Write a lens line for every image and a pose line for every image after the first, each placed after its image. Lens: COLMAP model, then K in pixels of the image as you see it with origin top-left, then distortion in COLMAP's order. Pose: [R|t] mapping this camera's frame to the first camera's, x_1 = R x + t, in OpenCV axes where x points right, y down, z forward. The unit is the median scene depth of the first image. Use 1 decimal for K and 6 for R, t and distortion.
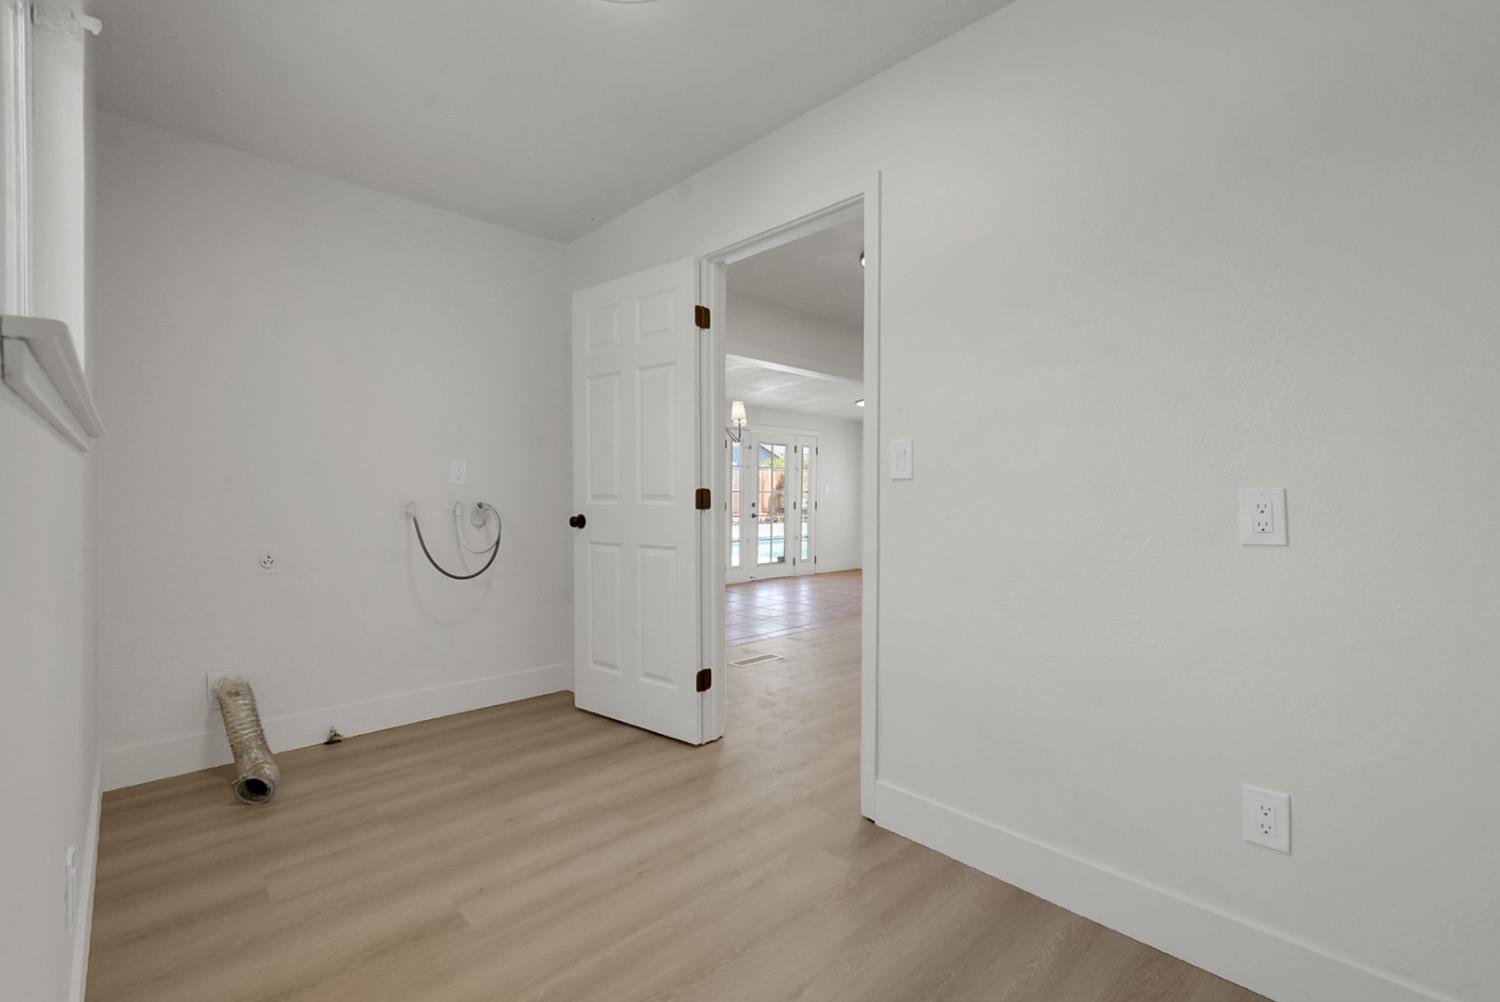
lens RADIAL K [[660.5, 0, 745.5], [0, 660.5, 487.5], [0, 0, 1]] dist [0.000172, 0.000333]
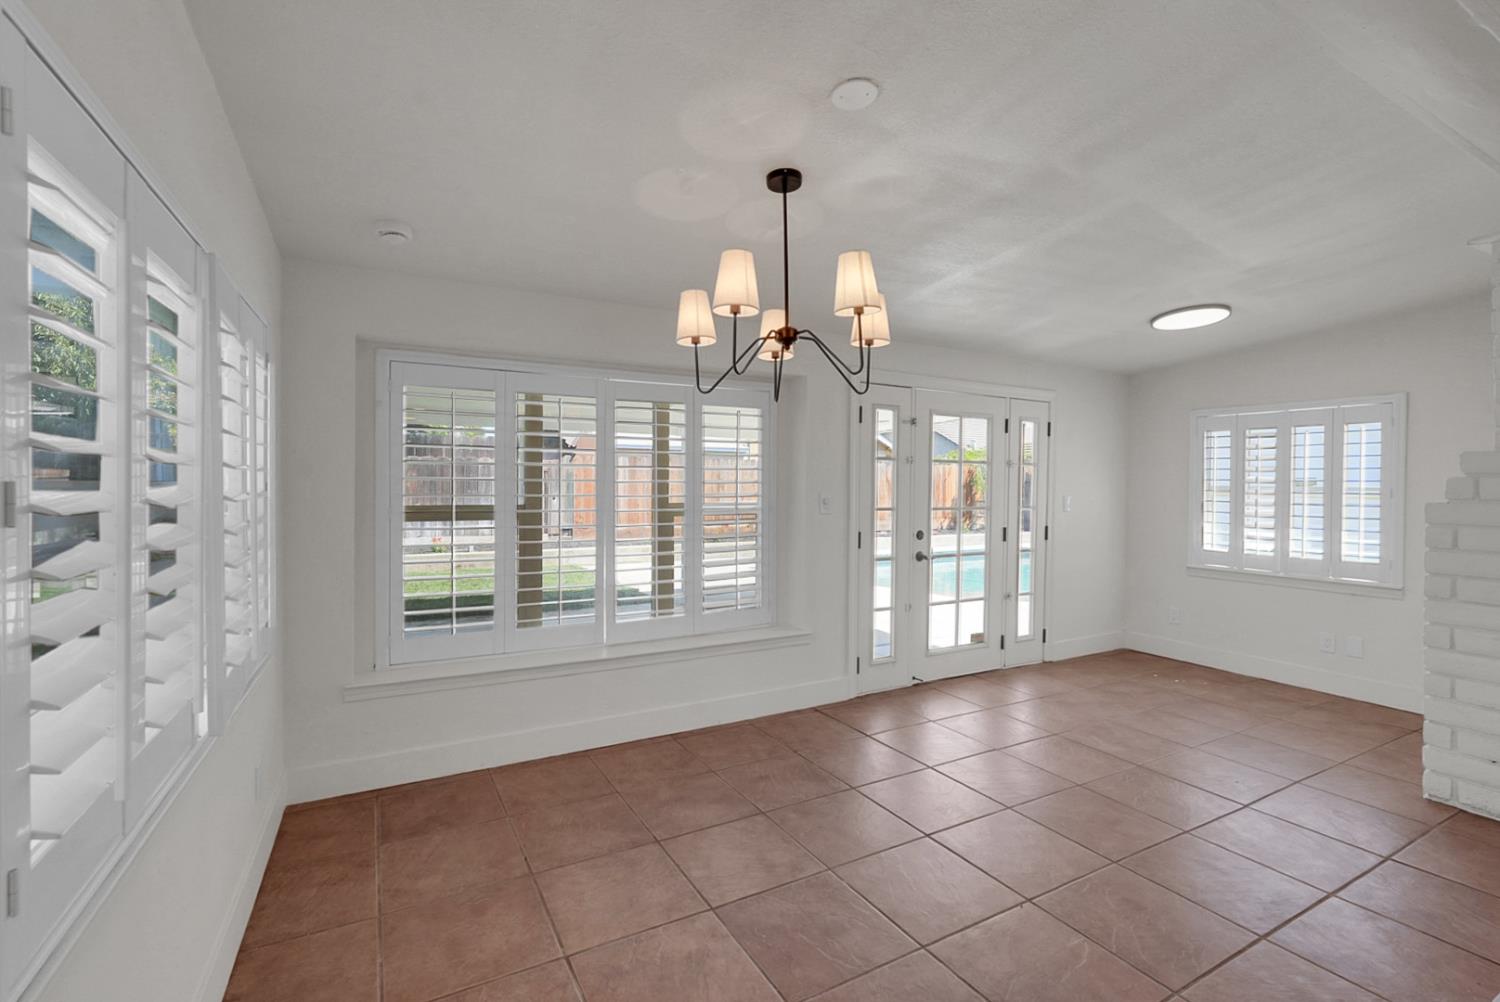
lens RADIAL K [[677.1, 0, 762.7], [0, 677.1, 501.4], [0, 0, 1]] dist [0.000242, 0.000282]
pose [[0.970794, 0.010182, -0.239697, 0.017252], [-0.003506, 0.999594, 0.028261, -0.012715], [0.239888, -0.026595, 0.970436, 0.451465]]
